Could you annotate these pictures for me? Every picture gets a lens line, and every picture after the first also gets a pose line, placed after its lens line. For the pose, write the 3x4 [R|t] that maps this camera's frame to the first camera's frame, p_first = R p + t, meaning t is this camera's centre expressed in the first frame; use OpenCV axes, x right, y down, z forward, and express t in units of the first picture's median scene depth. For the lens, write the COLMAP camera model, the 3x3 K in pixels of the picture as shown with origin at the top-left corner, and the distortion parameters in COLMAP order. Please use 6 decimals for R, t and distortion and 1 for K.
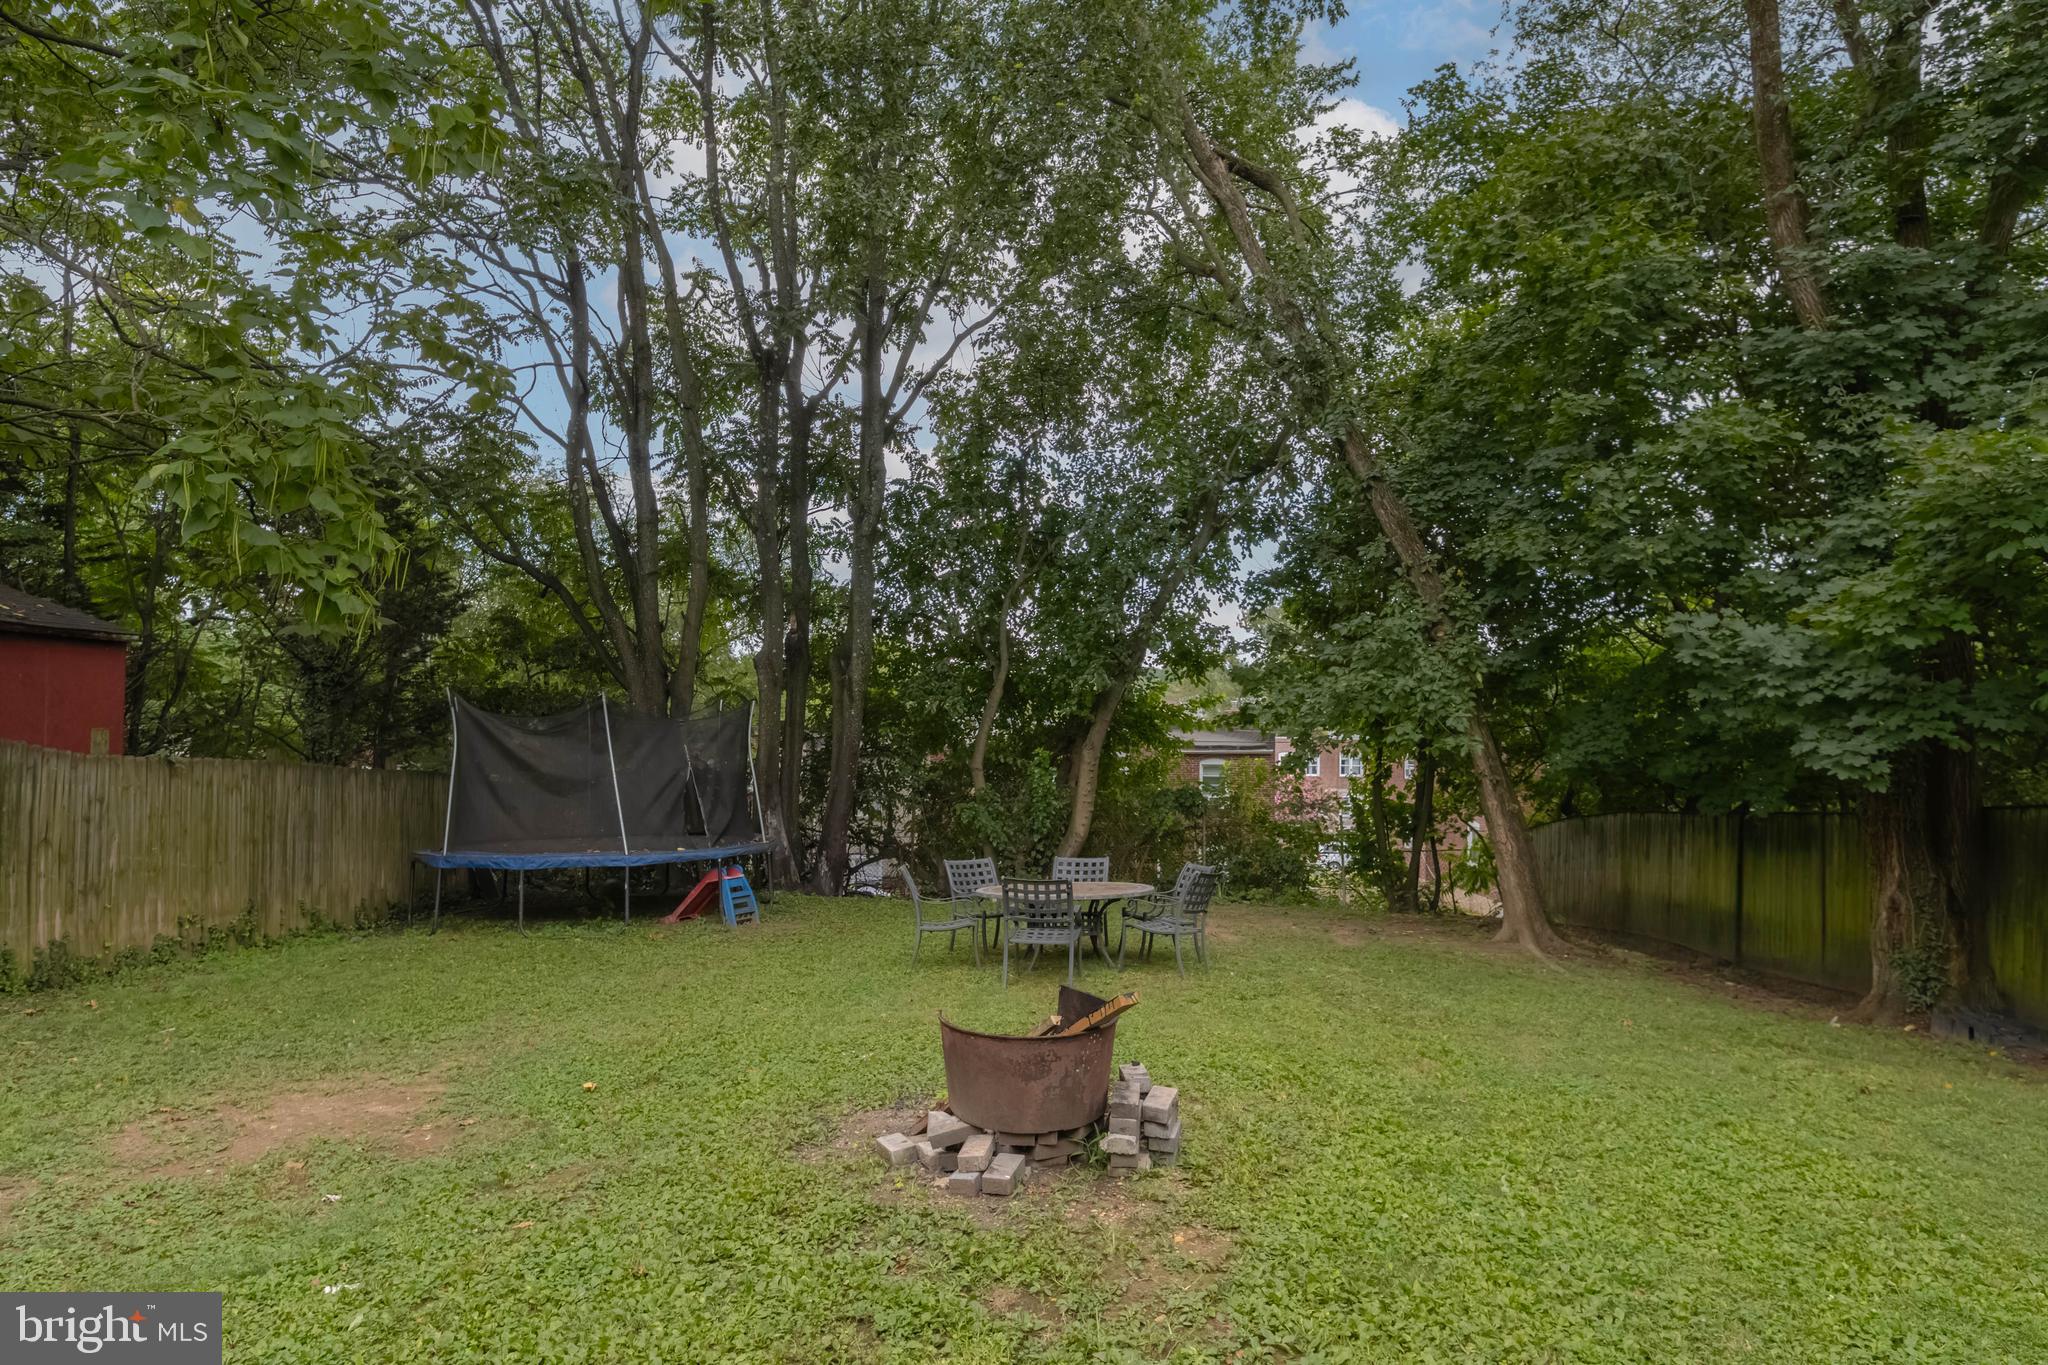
lens RADIAL K [[1229.7, 0, 1024.0], [0, 1229.7, 682.5], [0, 0, 1]] dist [0.001881, -0.000635]
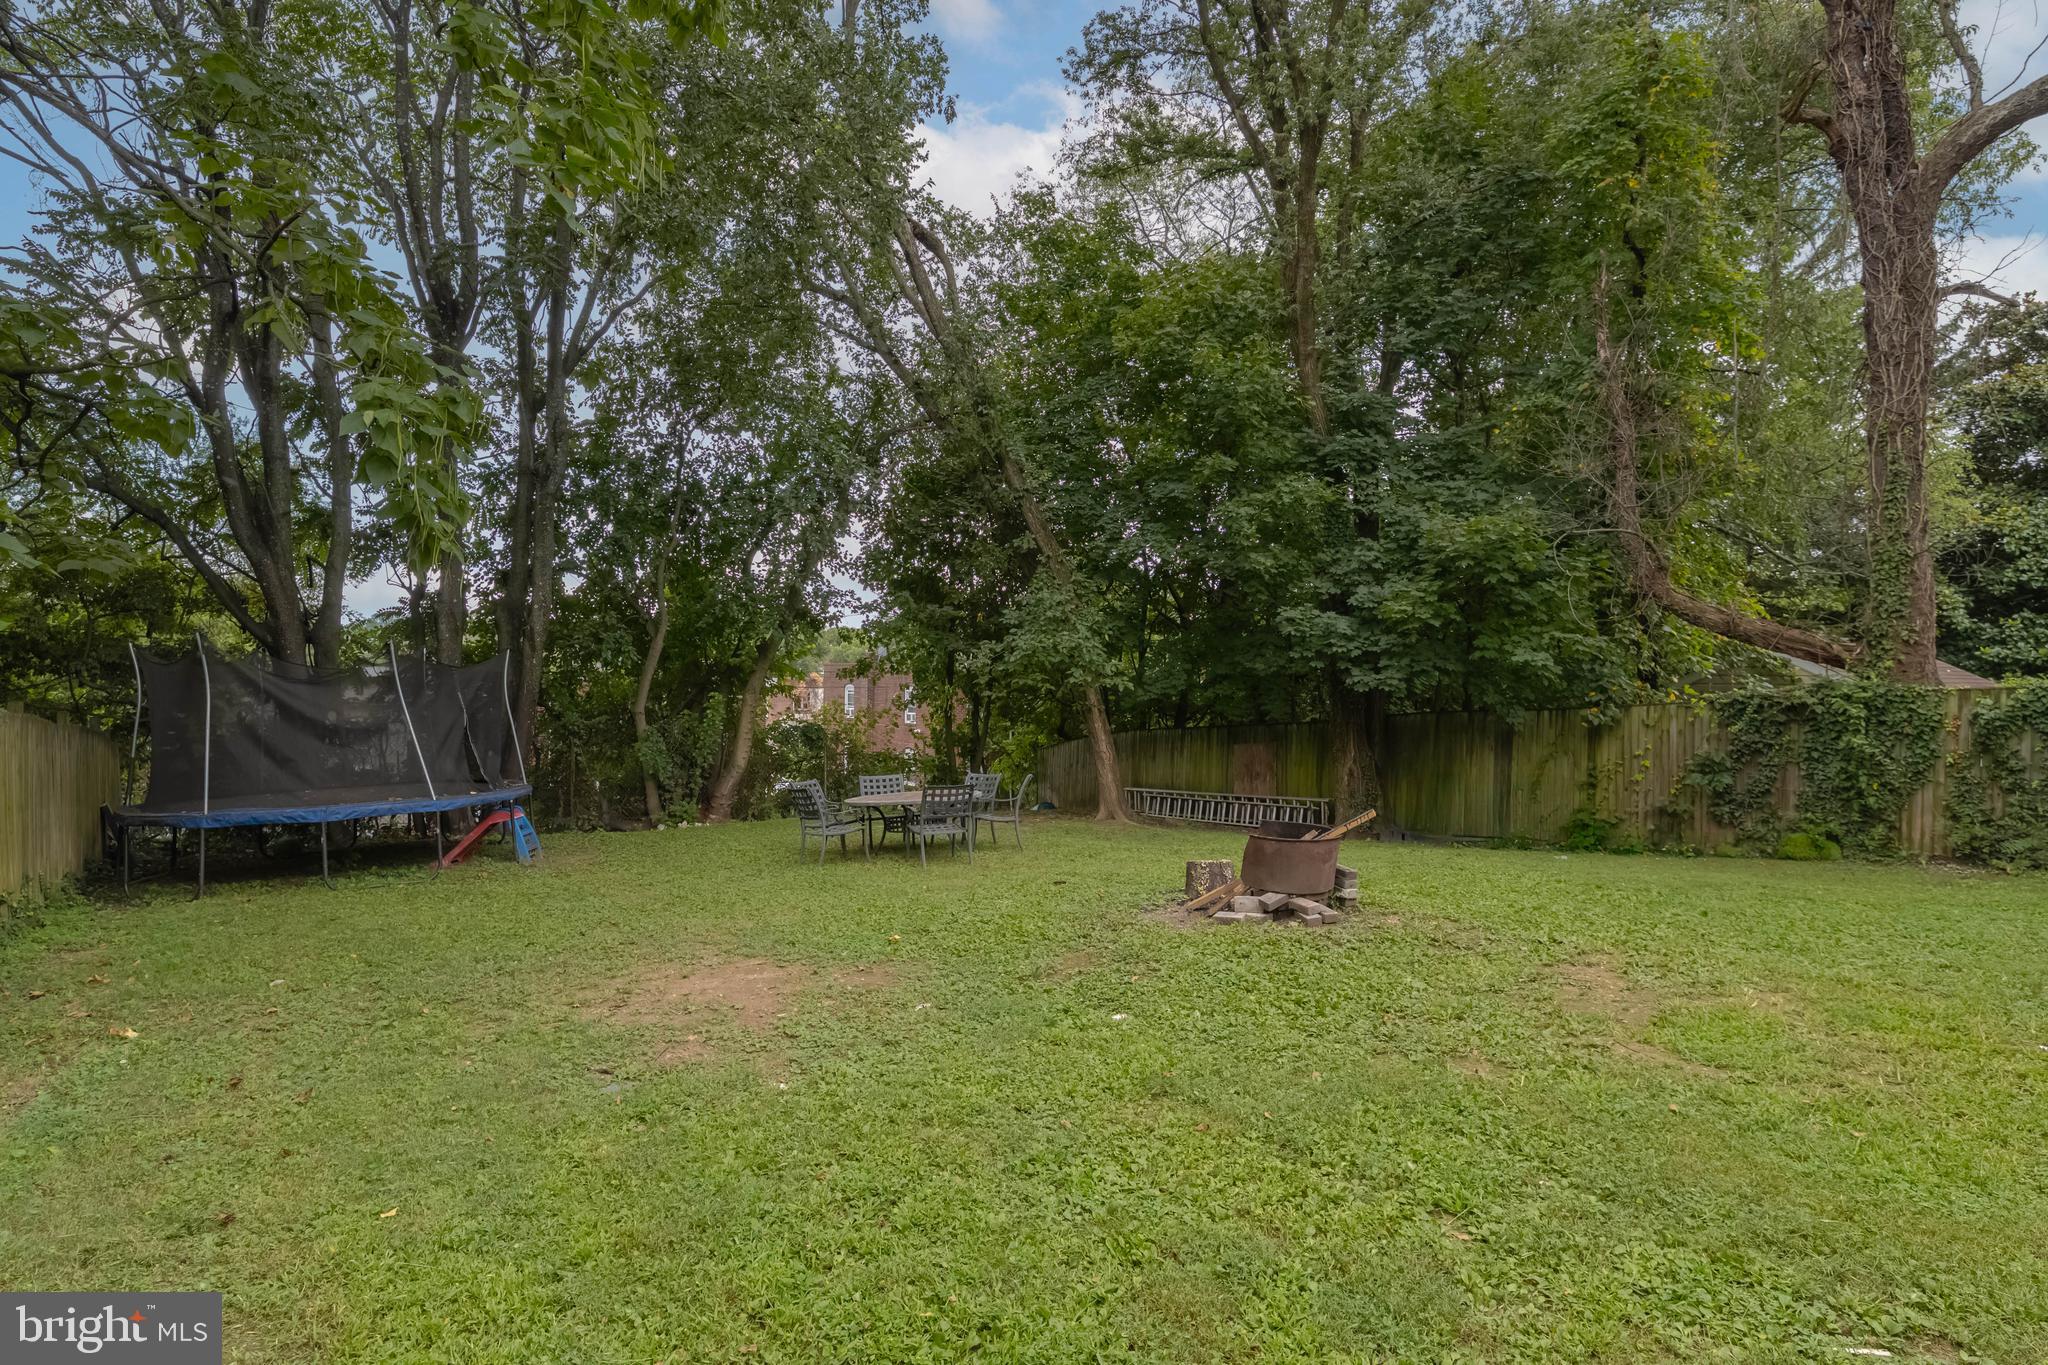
lens RADIAL K [[1128.0, 0, 1024.0], [0, 1128.0, 682.5], [0, 0, 1]] dist [-0.001032, 0.000099]
pose [[0.822820, -0.008313, 0.568241, -0.447201], [-0.015540, 0.999190, 0.037119, 0.001500], [-0.568089, -0.039373, 0.822025, -0.033650]]
